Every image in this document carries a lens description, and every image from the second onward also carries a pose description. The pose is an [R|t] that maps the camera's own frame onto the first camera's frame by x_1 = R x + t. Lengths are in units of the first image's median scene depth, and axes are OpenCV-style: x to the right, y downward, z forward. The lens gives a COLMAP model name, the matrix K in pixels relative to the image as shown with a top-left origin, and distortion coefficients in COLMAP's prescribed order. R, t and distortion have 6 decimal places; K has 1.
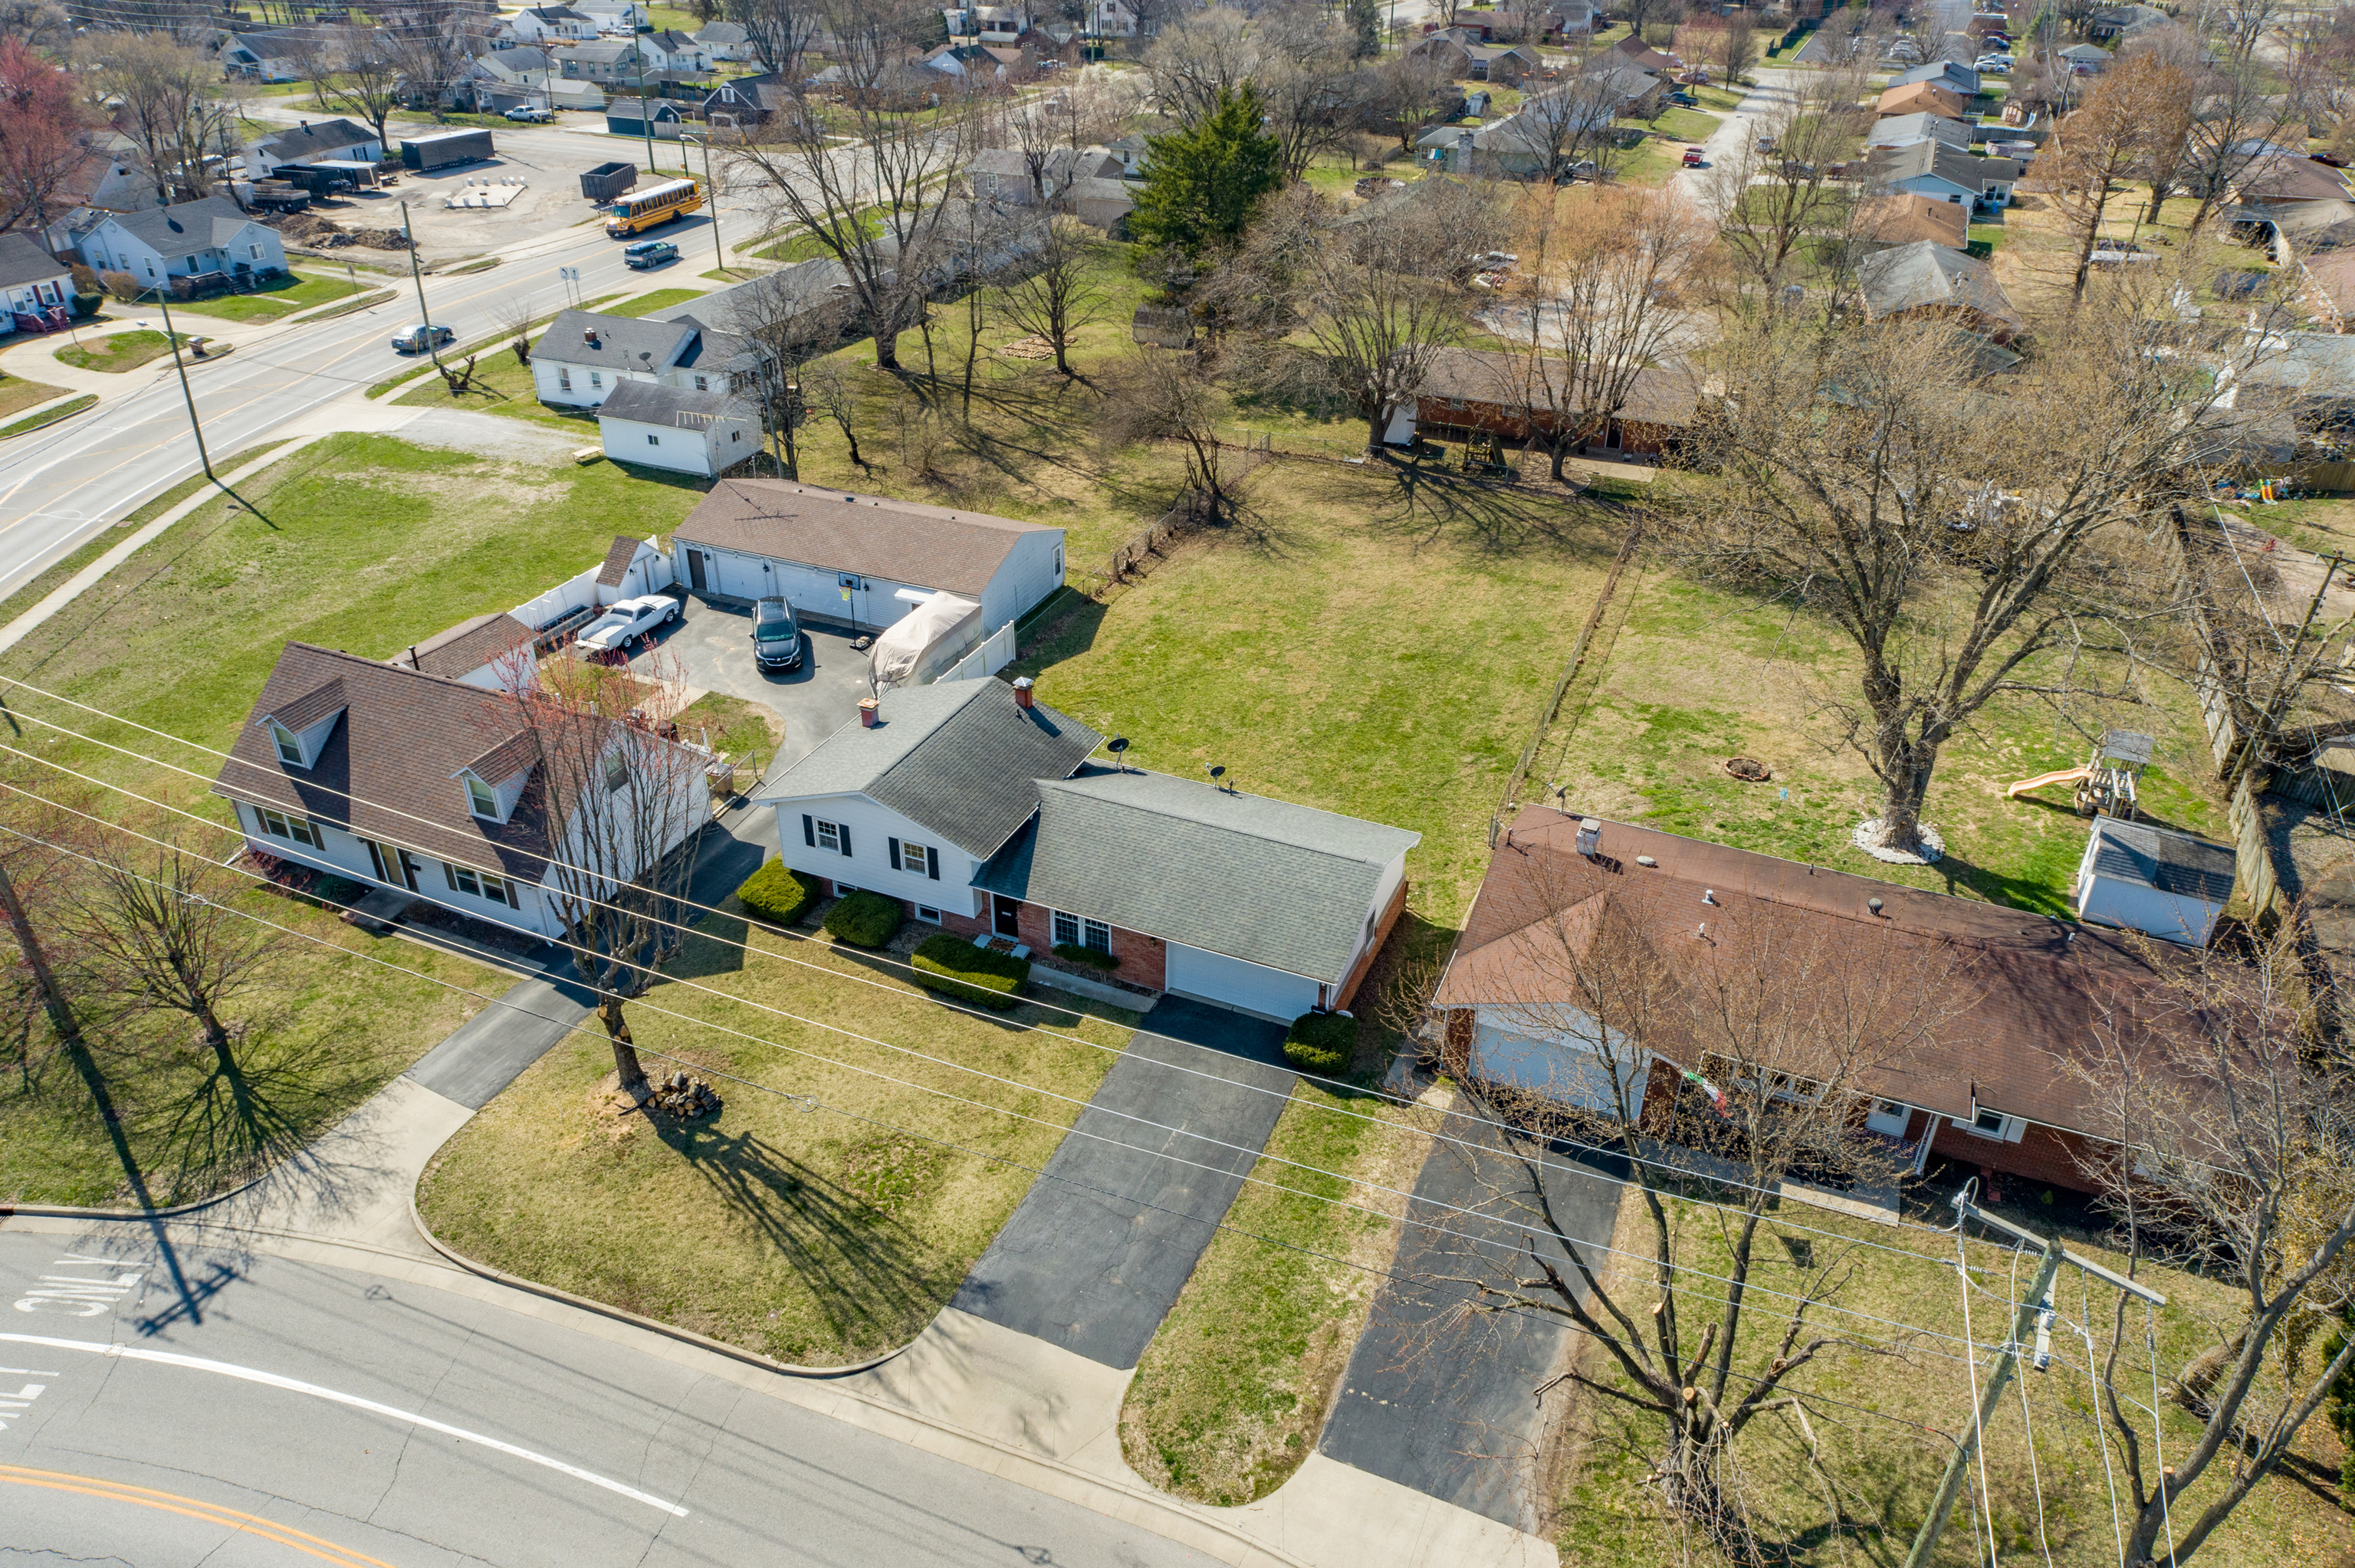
lens RADIAL K [[1594.3, 0, 1174.1], [0, 1594.3, 781.7], [0, 0, 1]] dist [-0.003852, 0.008355]
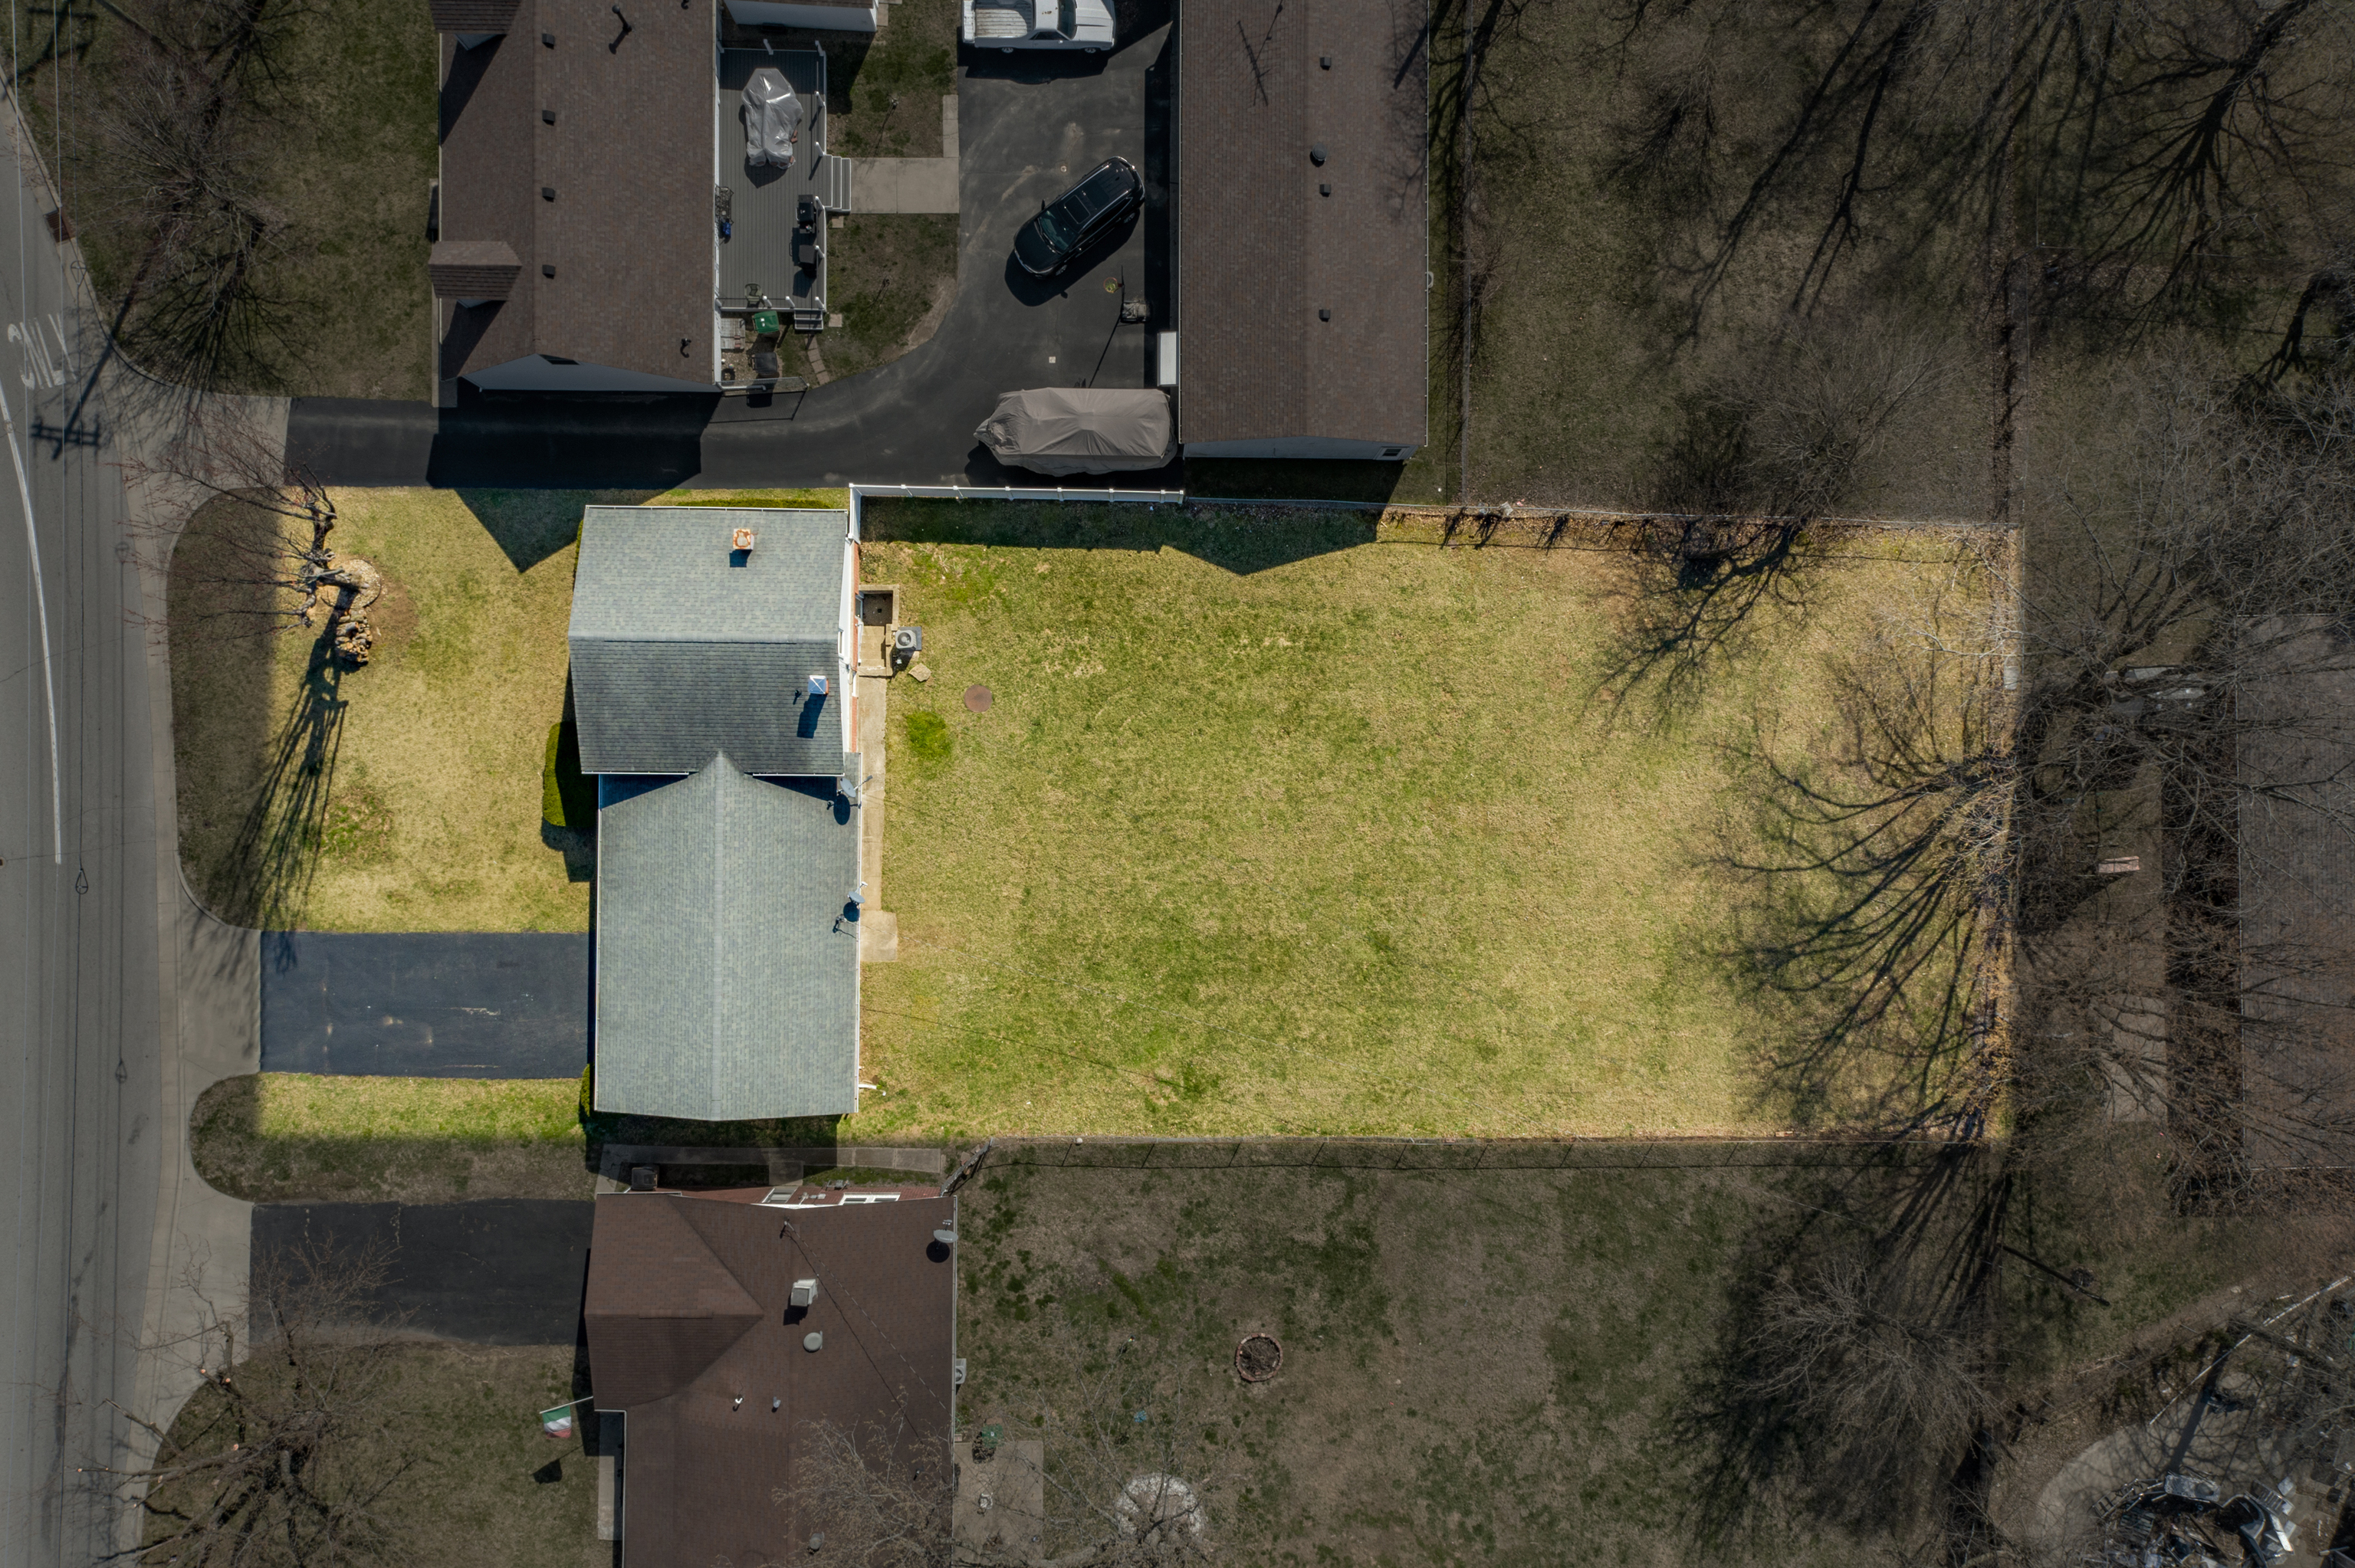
lens RADIAL K [[1594.3, 0, 1174.1], [0, 1594.3, 781.7], [0, 0, 1]] dist [-0.003852, 0.008355]
pose [[0.390440, 0.920623, 0.003170, 0.028081], [-0.489983, 0.204887, 0.847312, -0.750599], [0.779406, -0.332378, 0.531085, 0.526739]]
